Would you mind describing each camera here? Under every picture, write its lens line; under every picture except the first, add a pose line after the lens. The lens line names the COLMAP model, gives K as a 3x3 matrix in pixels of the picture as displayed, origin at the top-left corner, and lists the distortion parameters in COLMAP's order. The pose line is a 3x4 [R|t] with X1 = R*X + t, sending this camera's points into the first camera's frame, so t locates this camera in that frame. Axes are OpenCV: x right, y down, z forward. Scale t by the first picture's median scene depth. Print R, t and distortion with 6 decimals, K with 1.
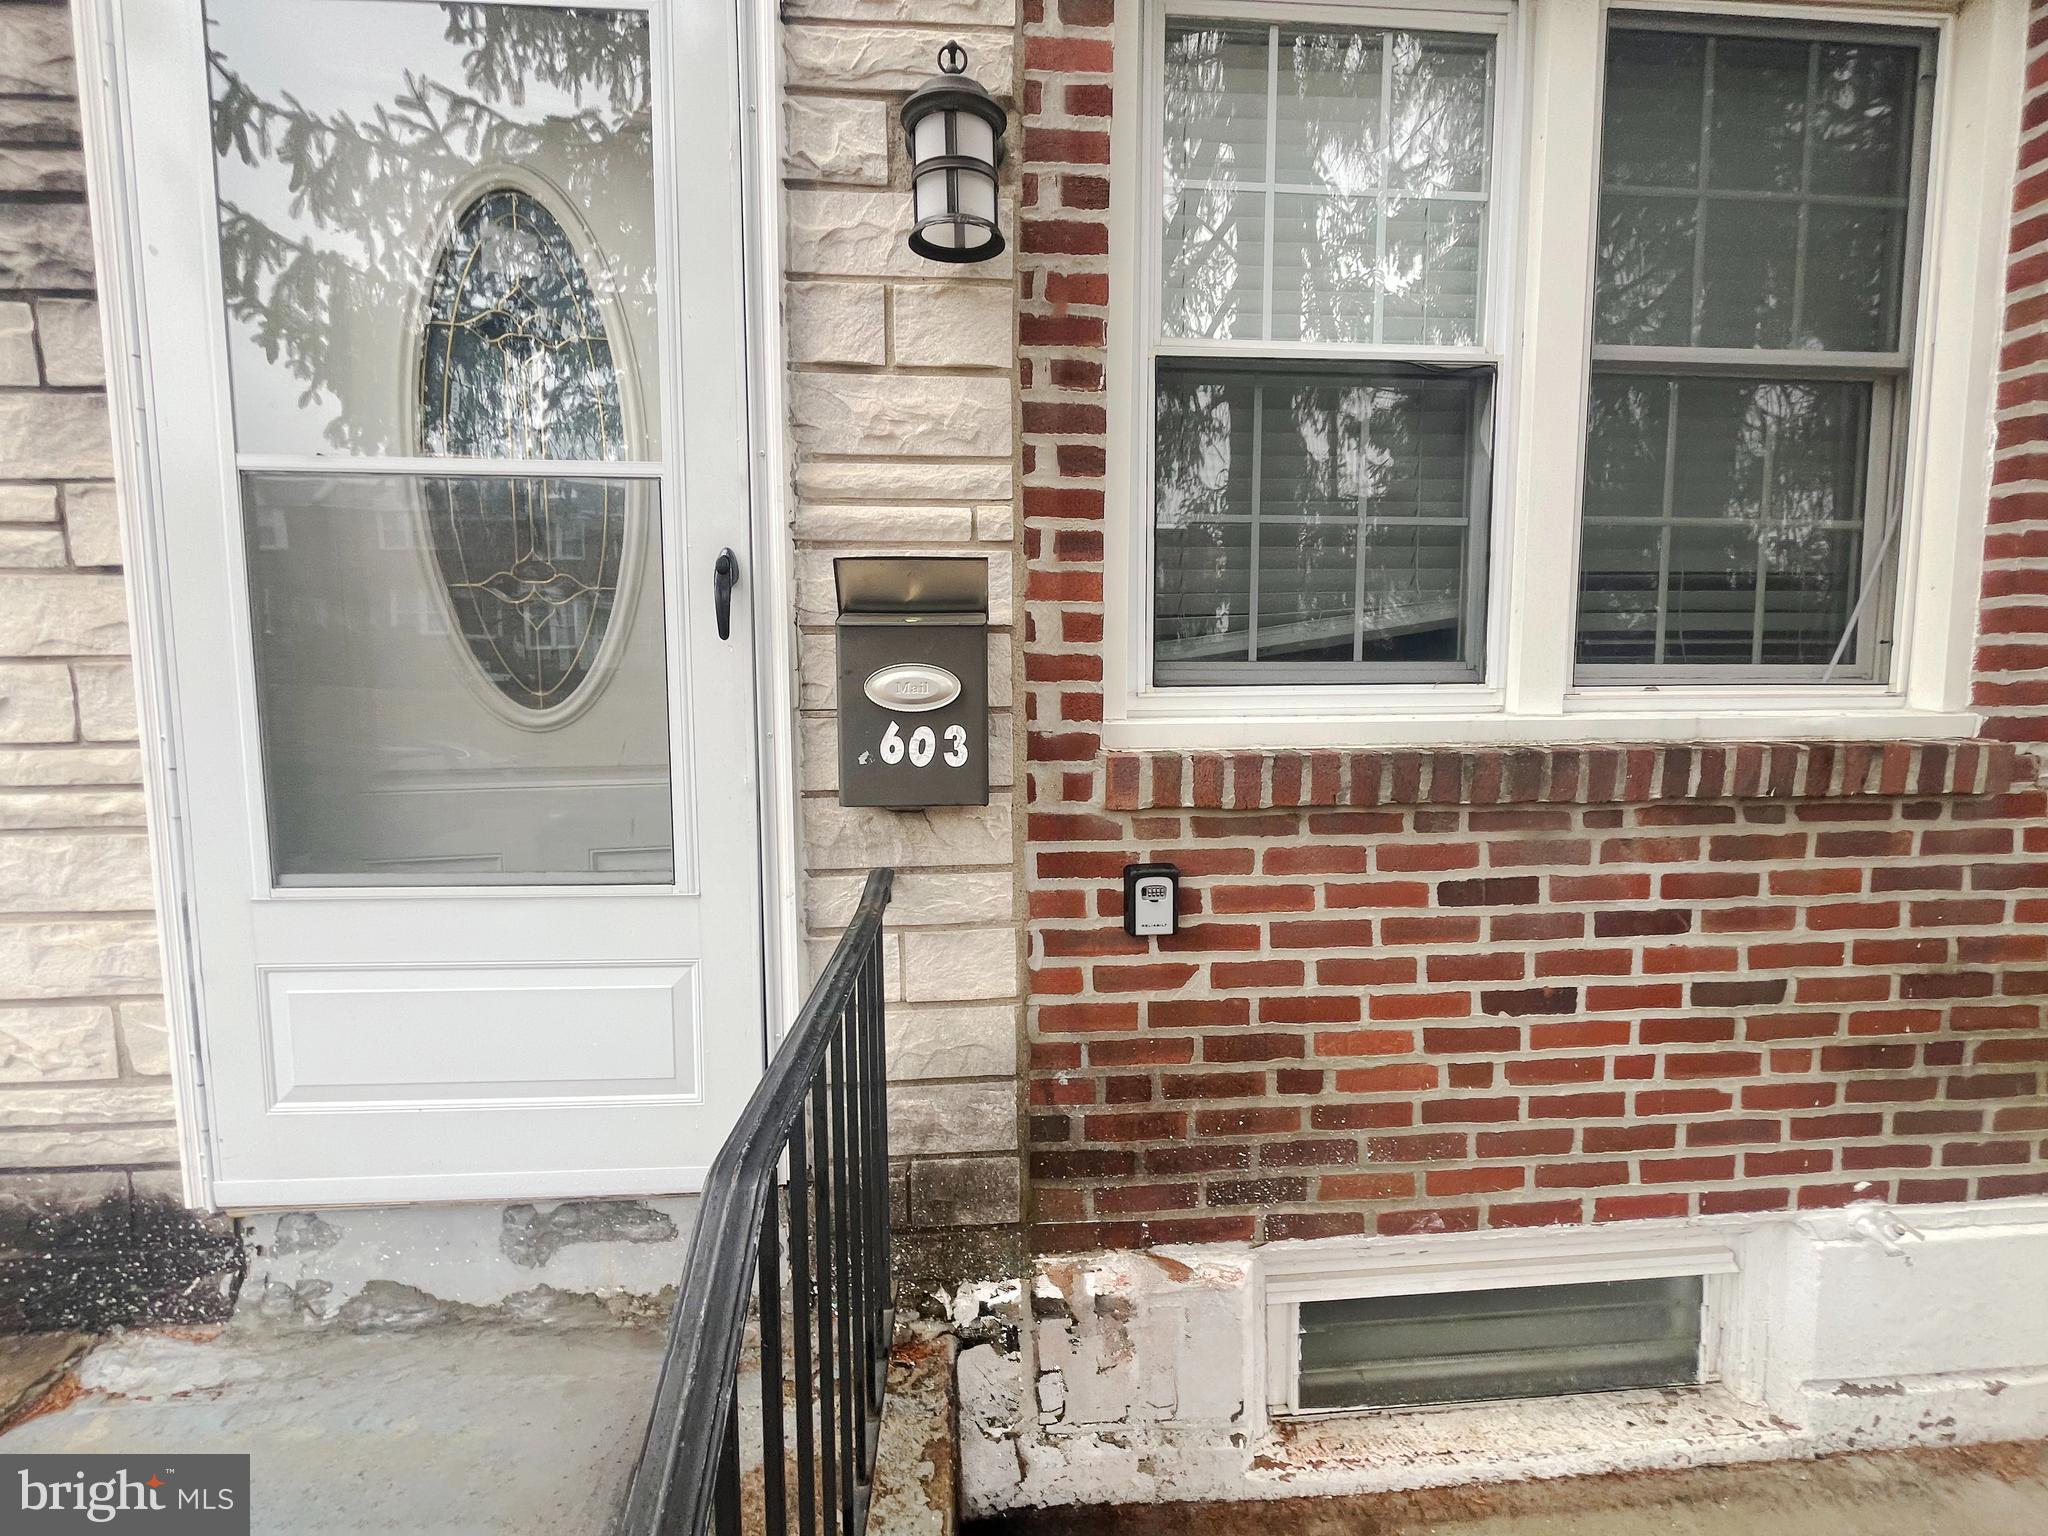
lens RADIAL K [[833.7, 0, 1026.2], [0, 833.7, 775.9], [0, 0, 1]] dist [-0.001447, -0.001079]
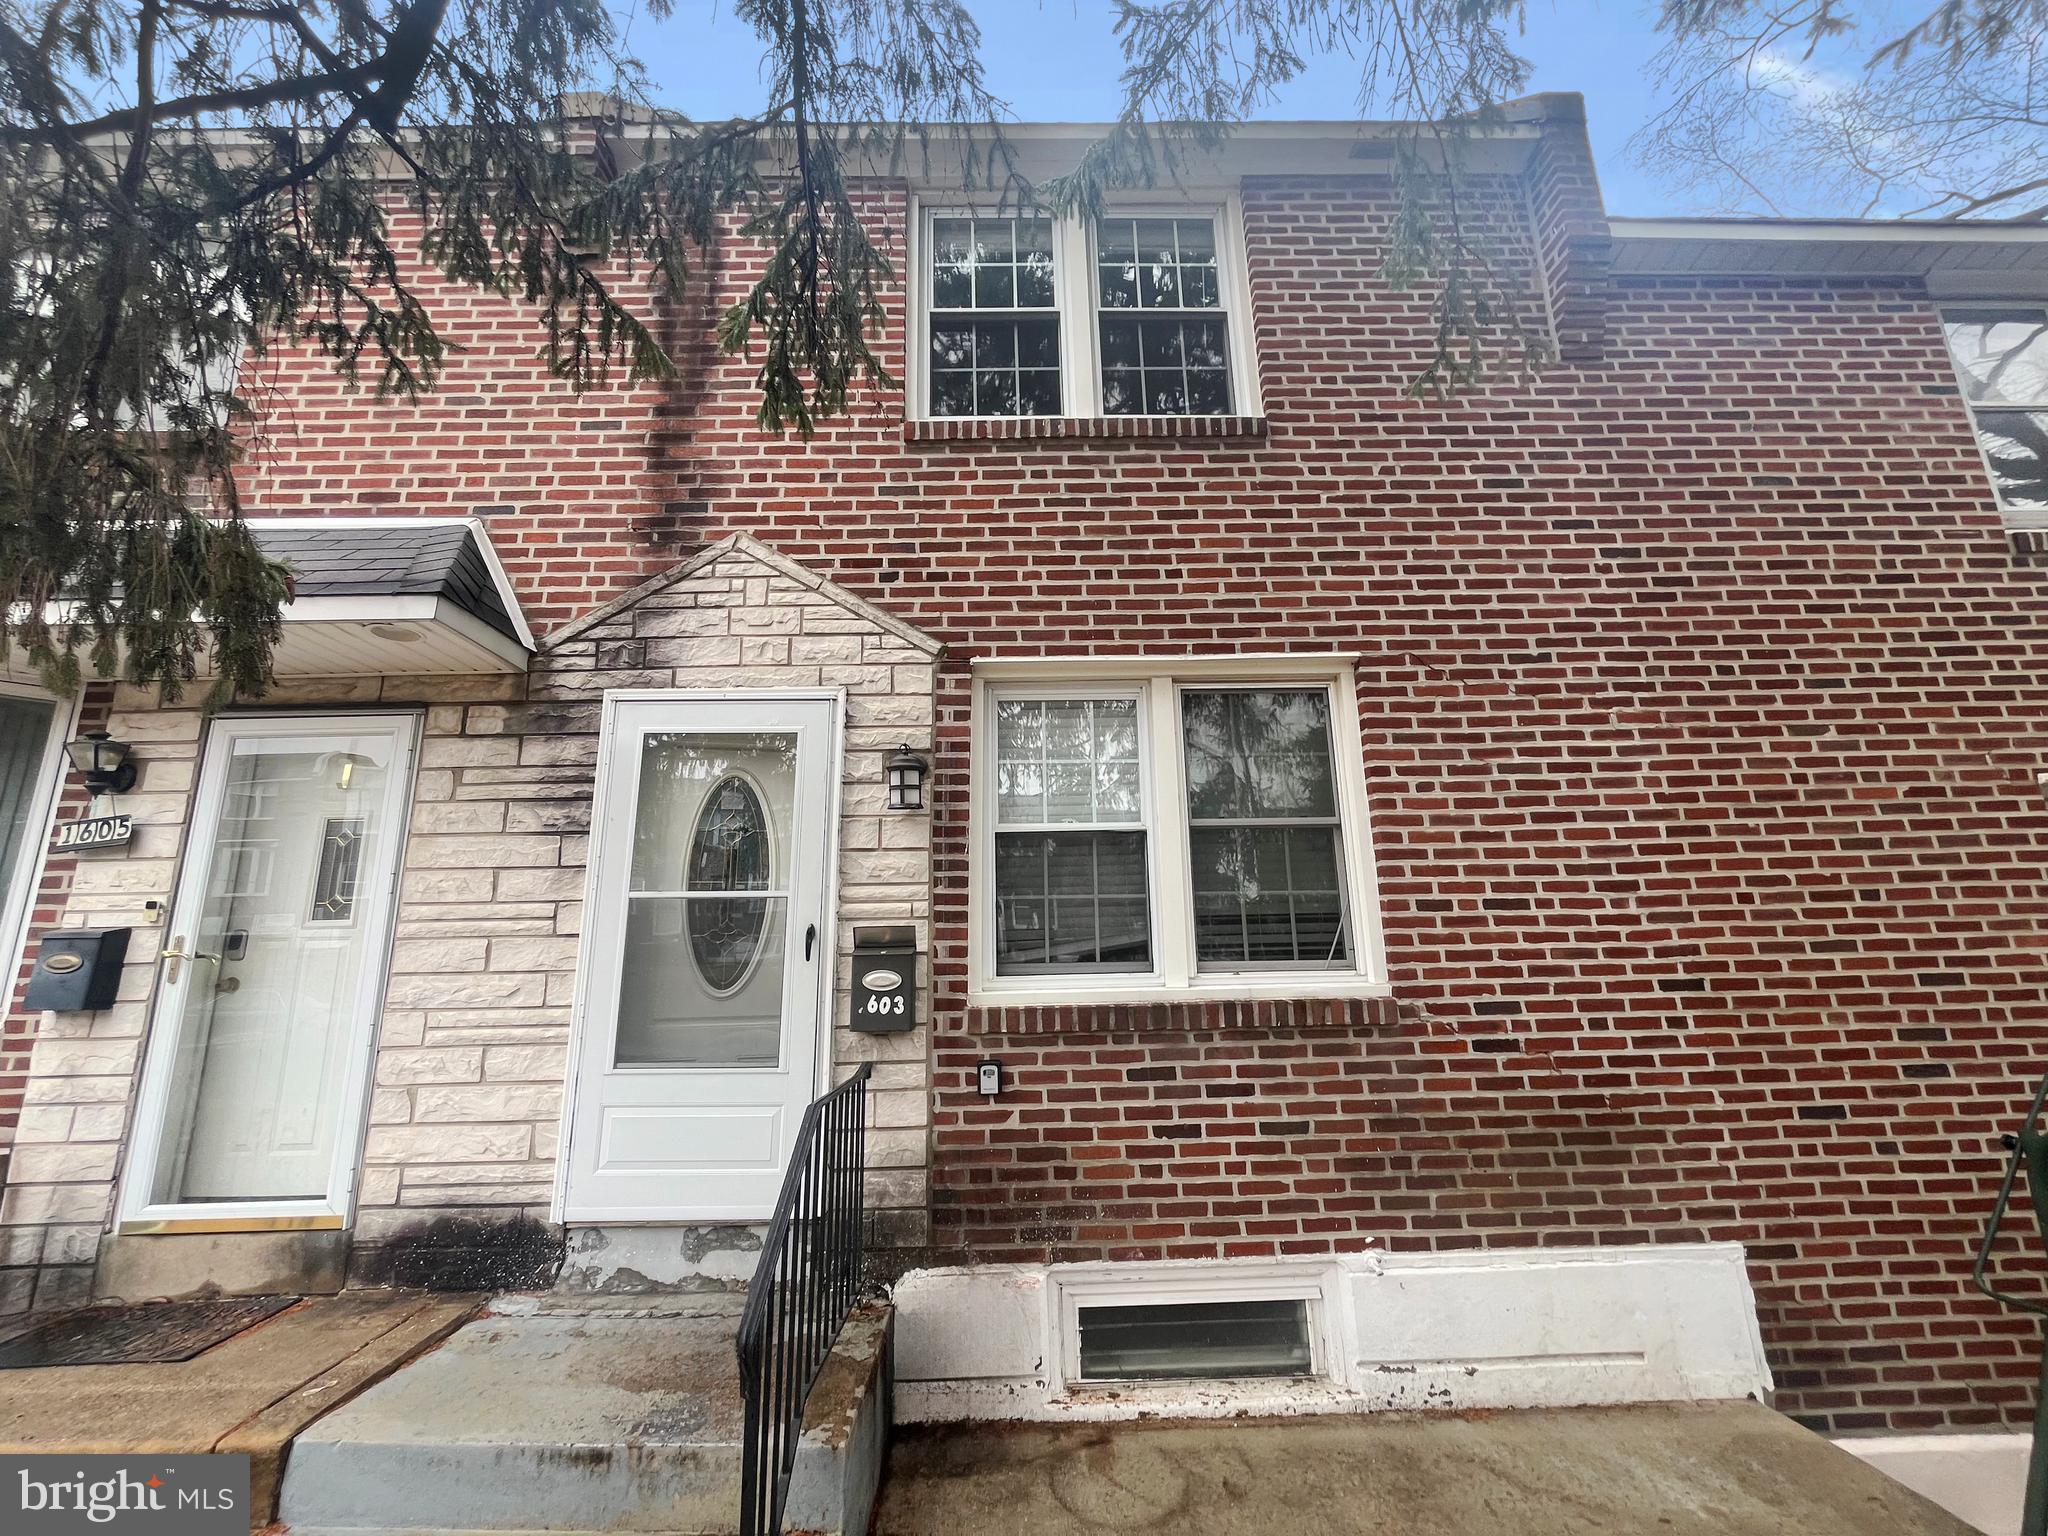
lens RADIAL K [[833.7, 0, 1036.2], [0, 833.7, 767.0], [0, 0, 1]] dist [-0.001447, -0.001079]
pose [[0.998811, -0.020713, -0.044128, 0.376400], [0.006529, 0.953925, -0.299975, 0.028000], [0.048308, 0.299330, 0.952926, -1.287944]]
